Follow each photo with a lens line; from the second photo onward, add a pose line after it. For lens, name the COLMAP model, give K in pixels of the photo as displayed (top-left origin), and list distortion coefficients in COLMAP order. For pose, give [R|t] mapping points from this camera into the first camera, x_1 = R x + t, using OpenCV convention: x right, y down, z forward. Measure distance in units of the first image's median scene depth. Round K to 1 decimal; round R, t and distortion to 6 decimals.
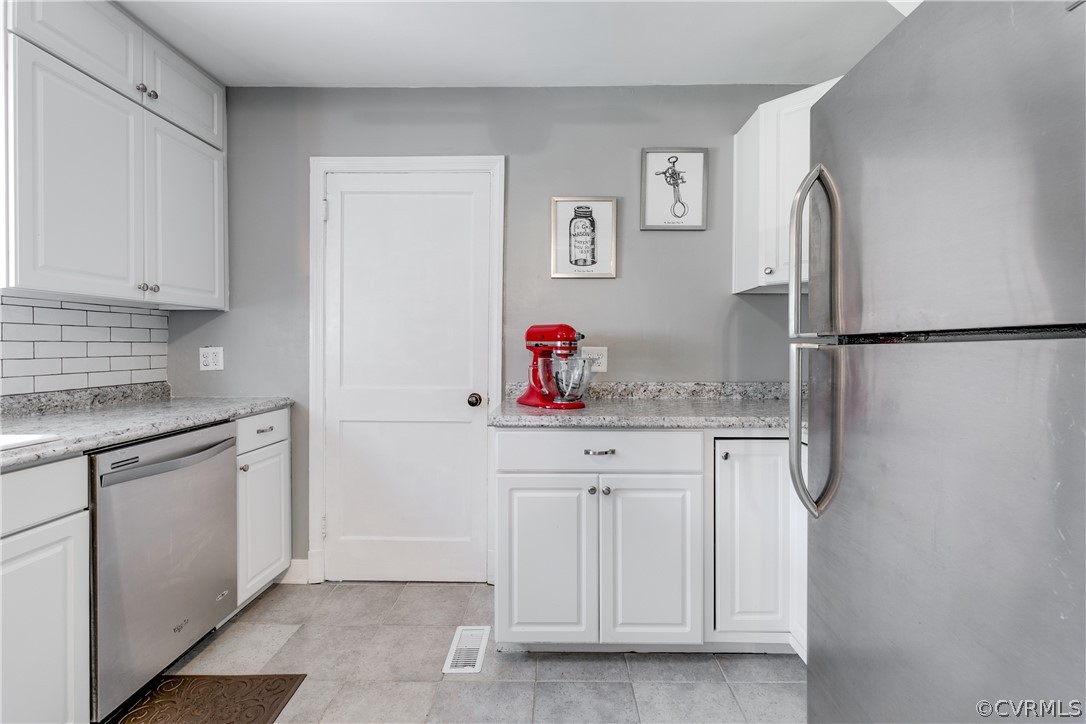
lens RADIAL K [[490.4, 0, 554.0], [0, 490.4, 345.5], [0, 0, 1]] dist [0.002960, -0.000457]
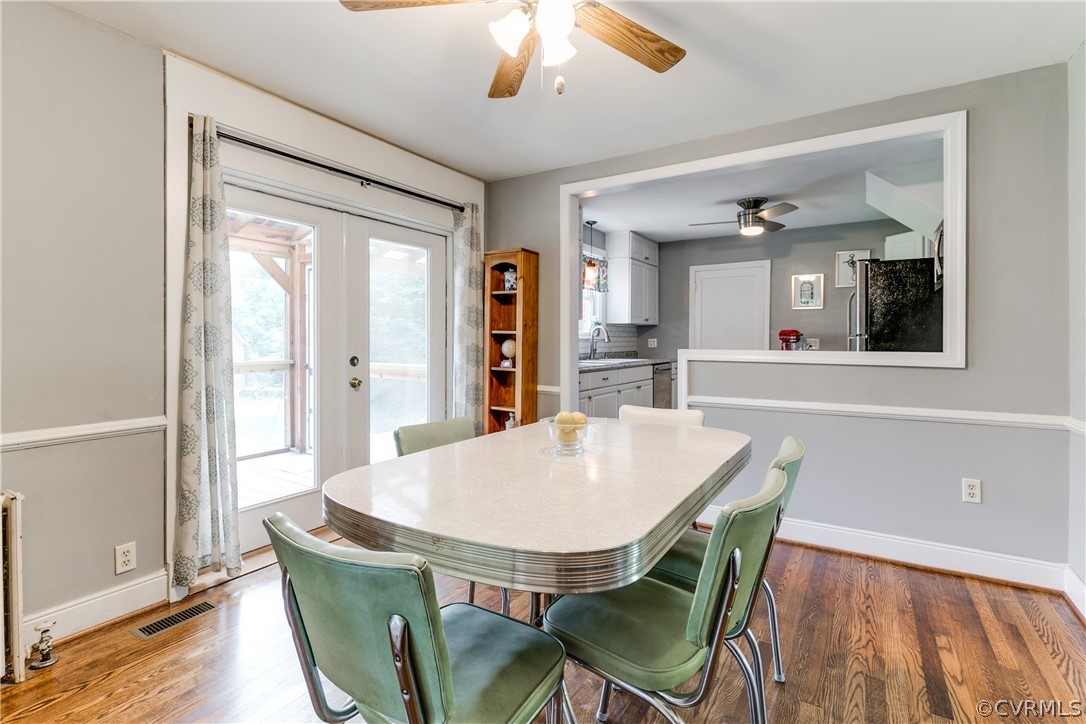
lens RADIAL K [[487.4, 0, 539.6], [0, 487.4, 347.4], [0, 0, 1]] dist [-0.000712, -0.000310]
pose [[0.832303, 0.010043, -0.554230, 0.299763], [0.000985, 0.999807, 0.019597, -0.002040], [0.554320, -0.016857, 0.832133, -1.716271]]
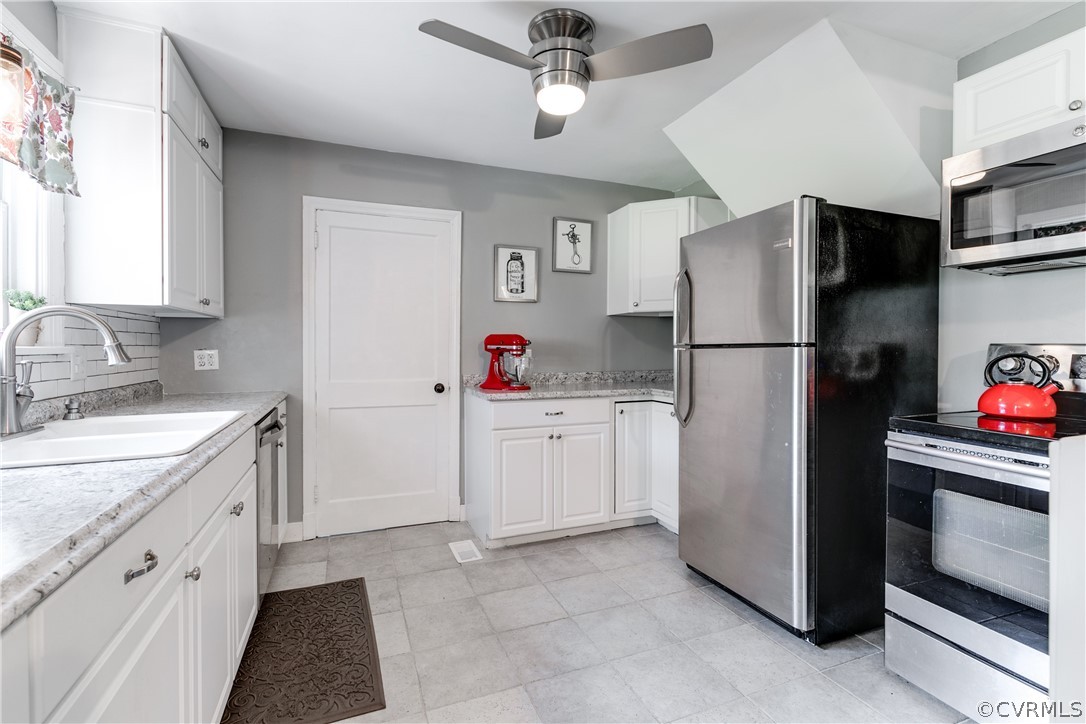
lens RADIAL K [[487.4, 0, 539.6], [0, 487.4, 347.4], [0, 0, 1]] dist [-0.000712, -0.000310]
pose [[0.931757, 0.000243, 0.363084, -0.412348], [-0.000616, 0.999999, 0.000911, -0.004297], [-0.363083, -0.001072, 0.931756, -0.380667]]
